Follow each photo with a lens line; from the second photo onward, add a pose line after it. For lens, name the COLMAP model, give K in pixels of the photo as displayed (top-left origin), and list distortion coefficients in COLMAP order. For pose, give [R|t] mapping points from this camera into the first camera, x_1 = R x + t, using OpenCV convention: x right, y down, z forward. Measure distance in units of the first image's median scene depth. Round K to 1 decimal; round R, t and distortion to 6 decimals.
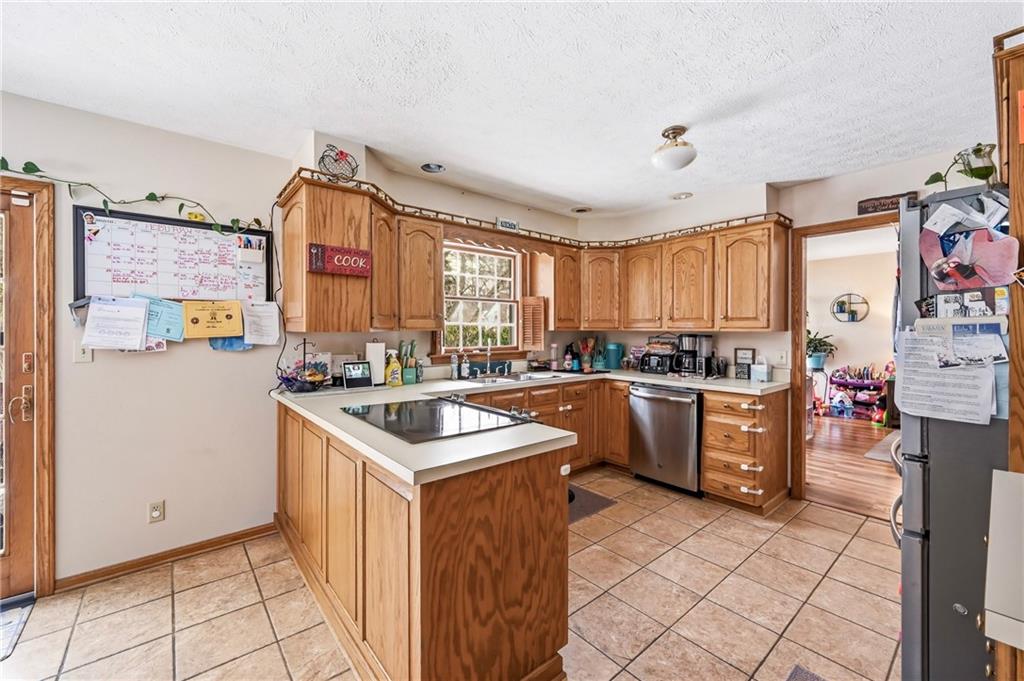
lens RADIAL K [[416.5, 0, 514.6], [0, 416.5, 332.8], [0, 0, 1]] dist [-0.000593, 0.000020]
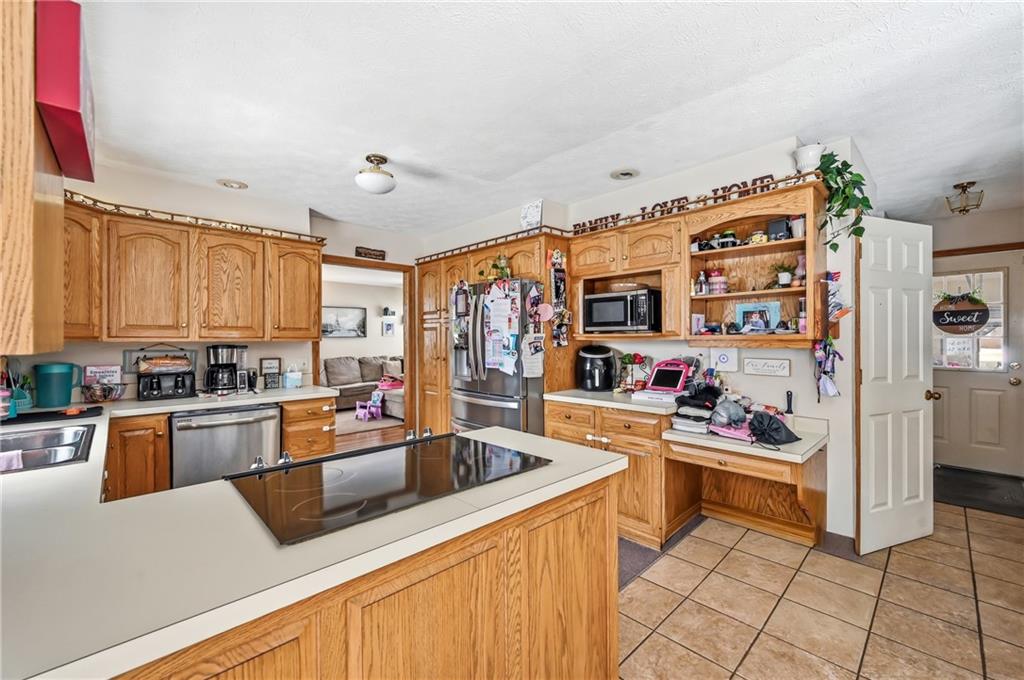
lens RADIAL K [[416.5, 0, 514.2], [0, 416.5, 338.8], [0, 0, 1]] dist [-0.000593, 0.000020]
pose [[-0.062590, -0.000046, 0.998039, -0.486663], [0.009253, 0.999957, 0.000626, -0.004638], [-0.997996, 0.009275, -0.062586, 0.469655]]
